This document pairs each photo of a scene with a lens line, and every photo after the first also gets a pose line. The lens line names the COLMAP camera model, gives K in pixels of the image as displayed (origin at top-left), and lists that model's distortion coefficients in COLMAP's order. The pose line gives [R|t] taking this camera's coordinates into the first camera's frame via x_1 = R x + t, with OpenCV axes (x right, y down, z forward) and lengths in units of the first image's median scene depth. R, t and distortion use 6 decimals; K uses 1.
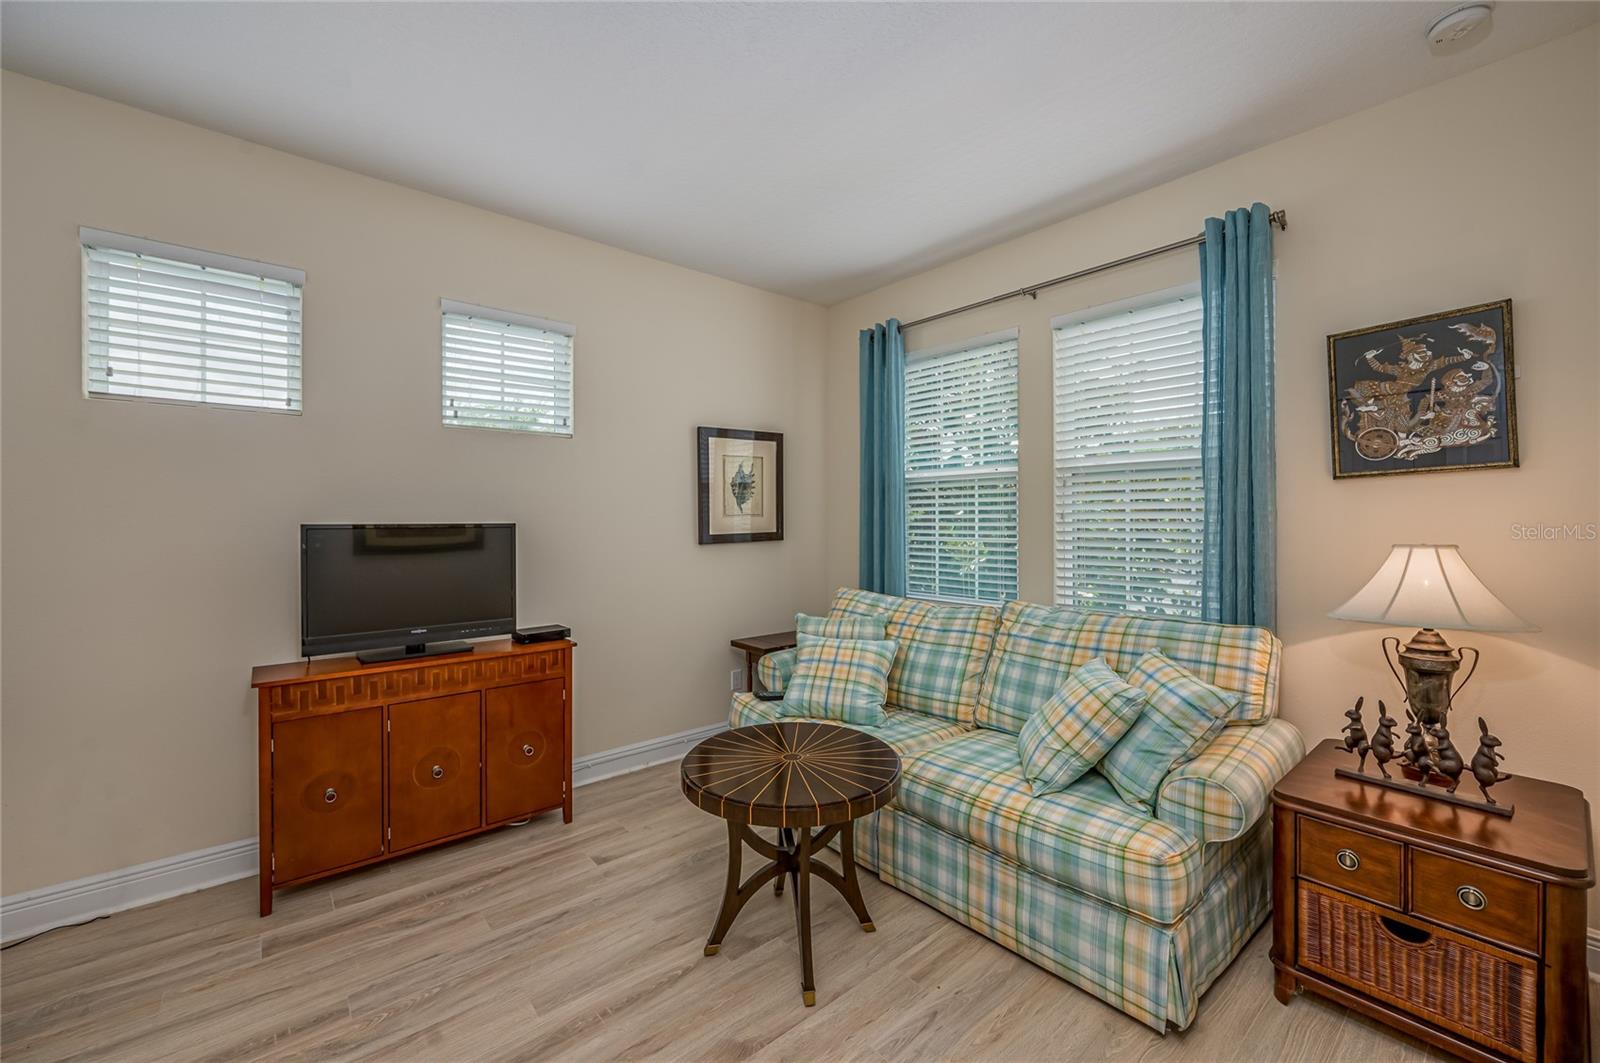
lens RADIAL K [[622.6, 0, 793.9], [0, 622.6, 524.7], [0, 0, 1]] dist [-0.034535, 0.000020]
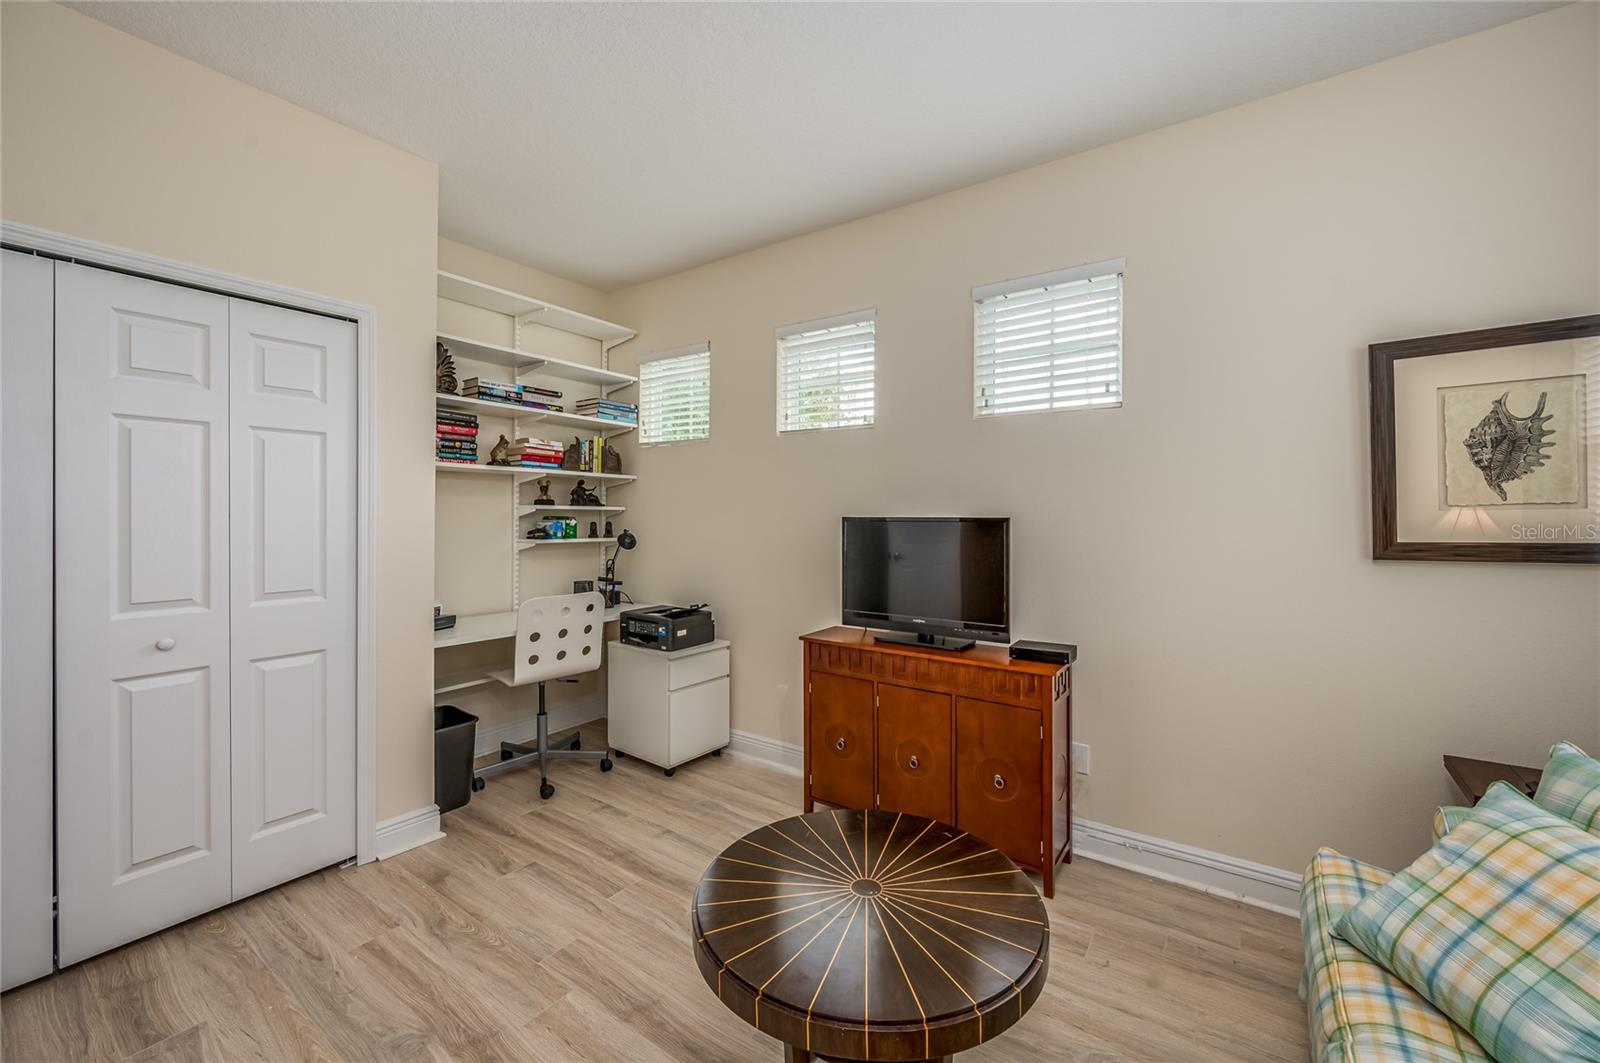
lens RADIAL K [[641.0, 0, 801.7], [0, 641.0, 510.0], [0, 0, 1]] dist [-0.000642, 0.000109]
pose [[0.243485, 0.005265, -0.969890, 0.352721], [0.000398, 0.999985, 0.005528, -0.019484], [0.969905, -0.001732, 0.243479, 0.480647]]
